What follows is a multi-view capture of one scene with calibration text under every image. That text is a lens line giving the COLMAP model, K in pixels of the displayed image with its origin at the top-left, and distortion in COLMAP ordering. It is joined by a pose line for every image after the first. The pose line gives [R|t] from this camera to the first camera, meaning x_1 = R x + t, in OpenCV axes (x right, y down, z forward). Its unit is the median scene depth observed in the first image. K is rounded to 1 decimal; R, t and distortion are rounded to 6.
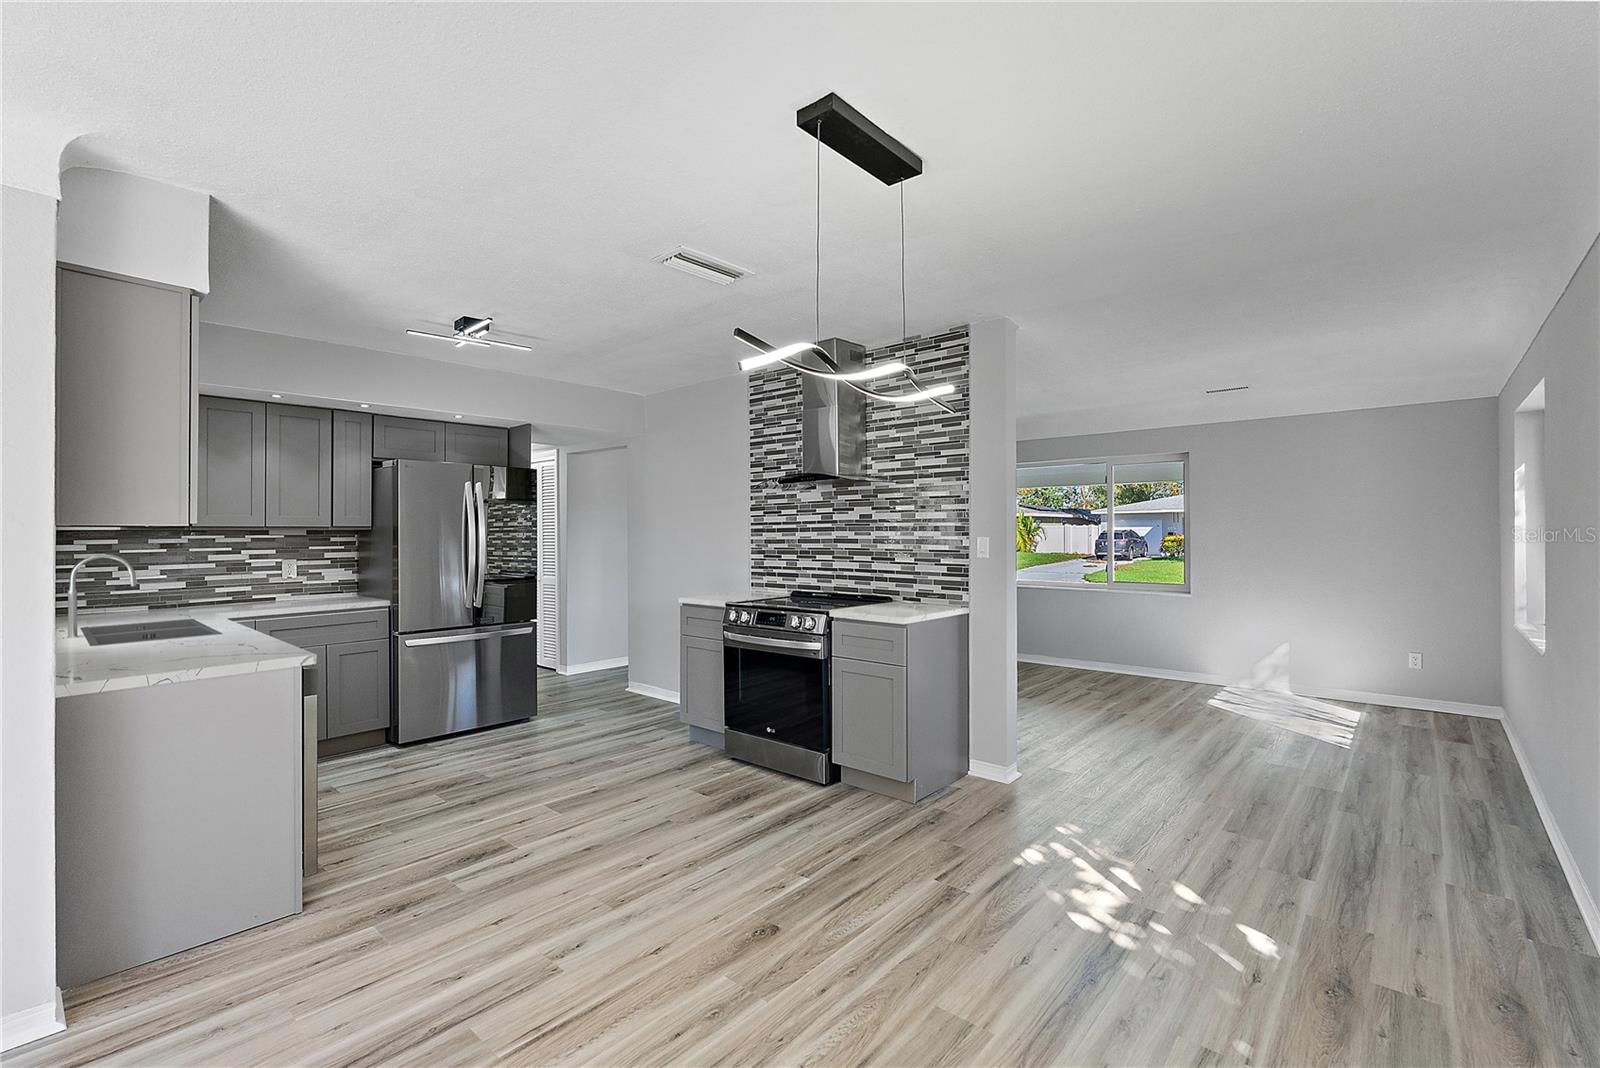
lens RADIAL K [[713.1, 0, 799.1], [0, 713.1, 522.2], [0, 0, 1]] dist [-0.004512, 0.000315]
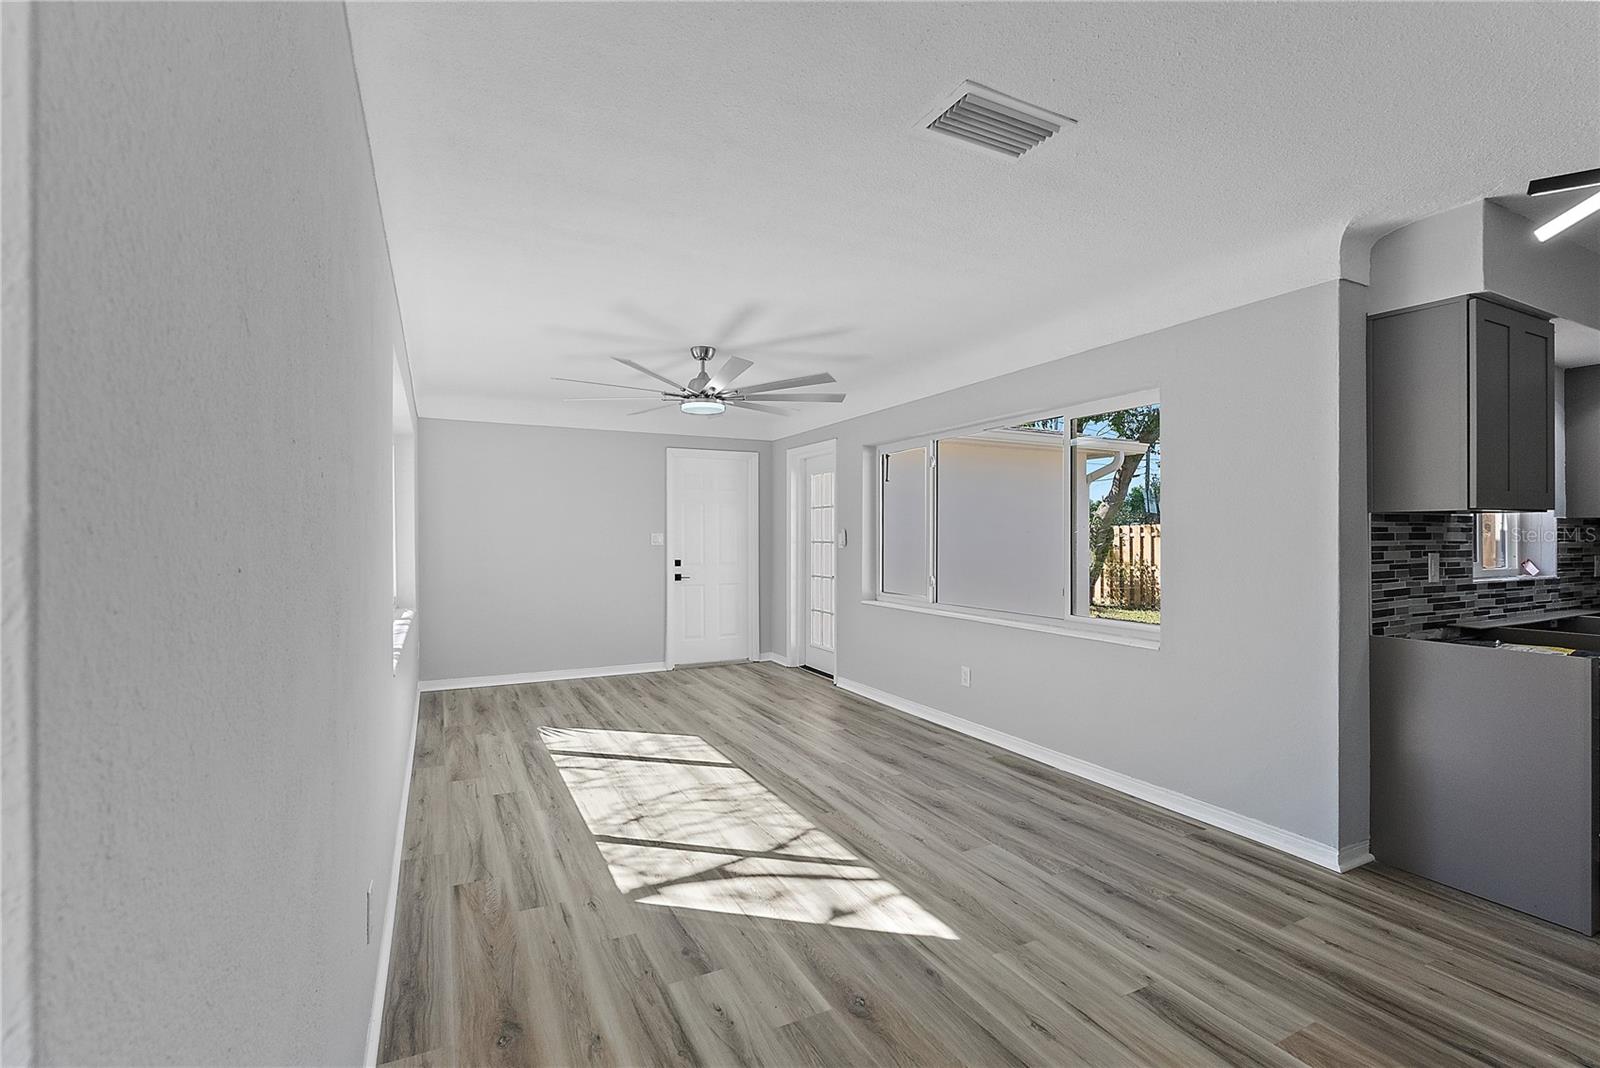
lens RADIAL K [[713.1, 0, 800.7], [0, 713.1, 531.3], [0, 0, 1]] dist [-0.004512, 0.000315]
pose [[-0.366041, 0.002115, -0.930596, 0.547681], [0.014935, 0.999882, -0.003602, 0.026546], [0.930479, -0.015217, -0.366030, 0.445240]]
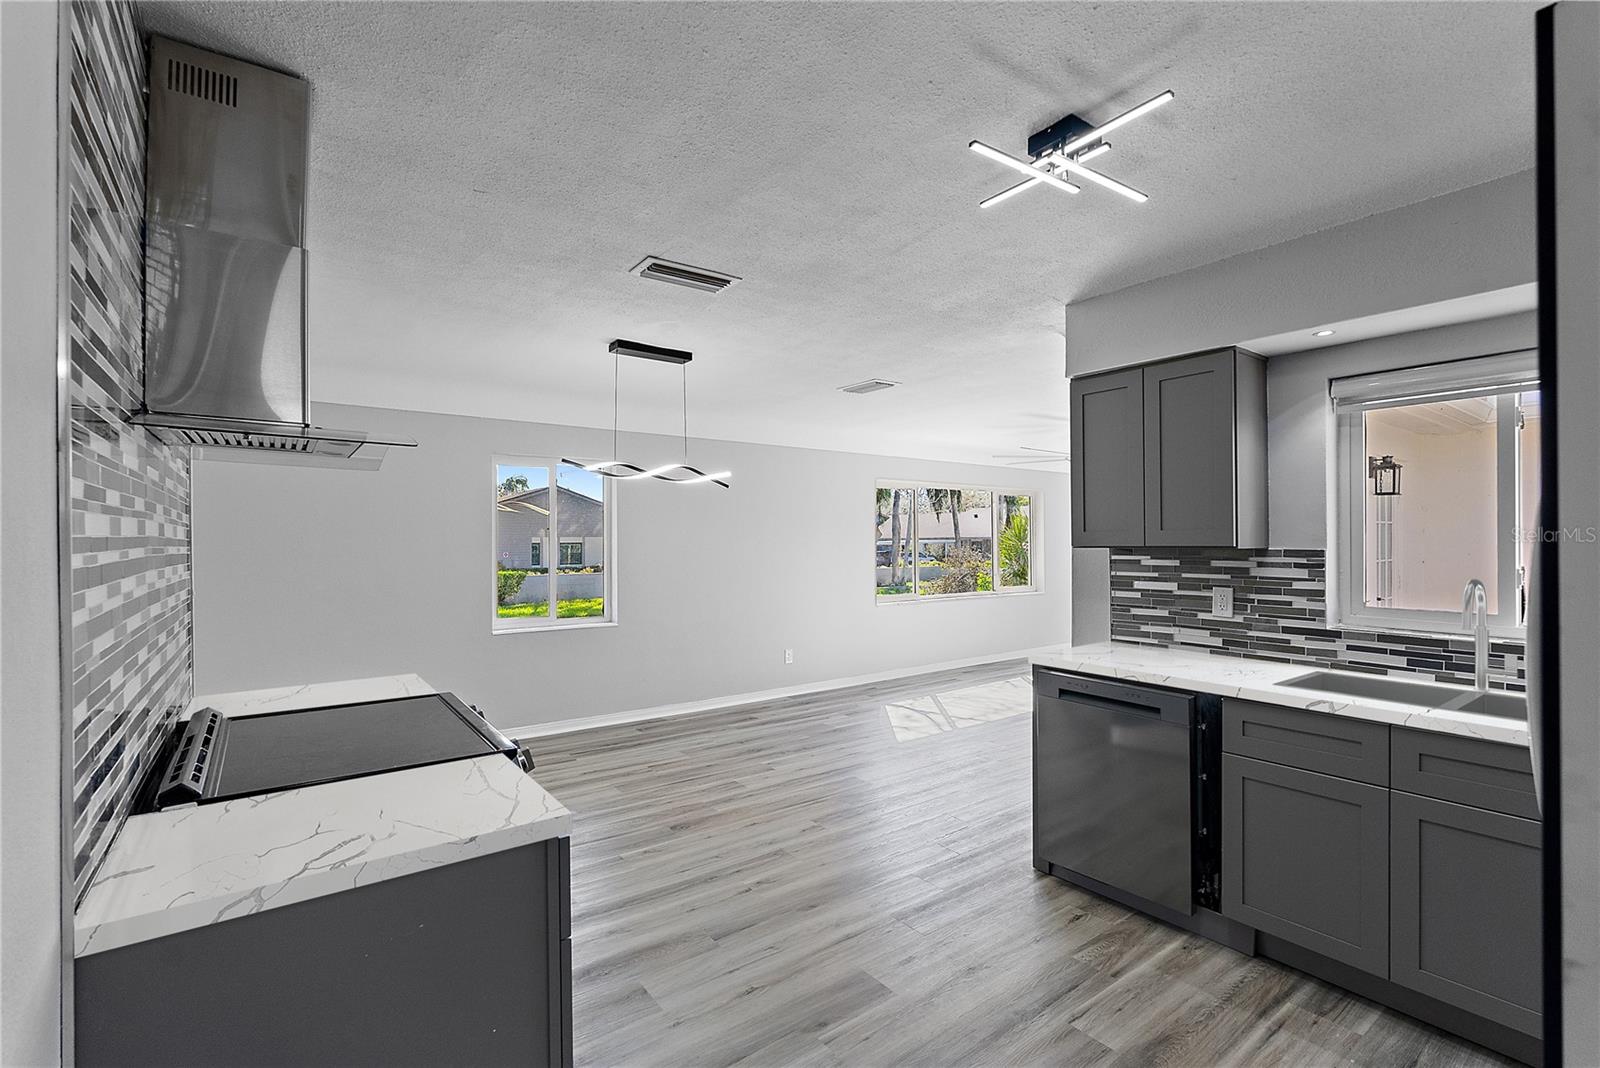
lens RADIAL K [[713.1, 0, 804.3], [0, 713.1, 540.0], [0, 0, 1]] dist [-0.004512, 0.000315]
pose [[-0.979194, 0.009087, 0.202724, -0.624767], [0.005645, 0.999830, -0.017549, 0.011331], [-0.202849, -0.016040, -0.979079, 2.494902]]
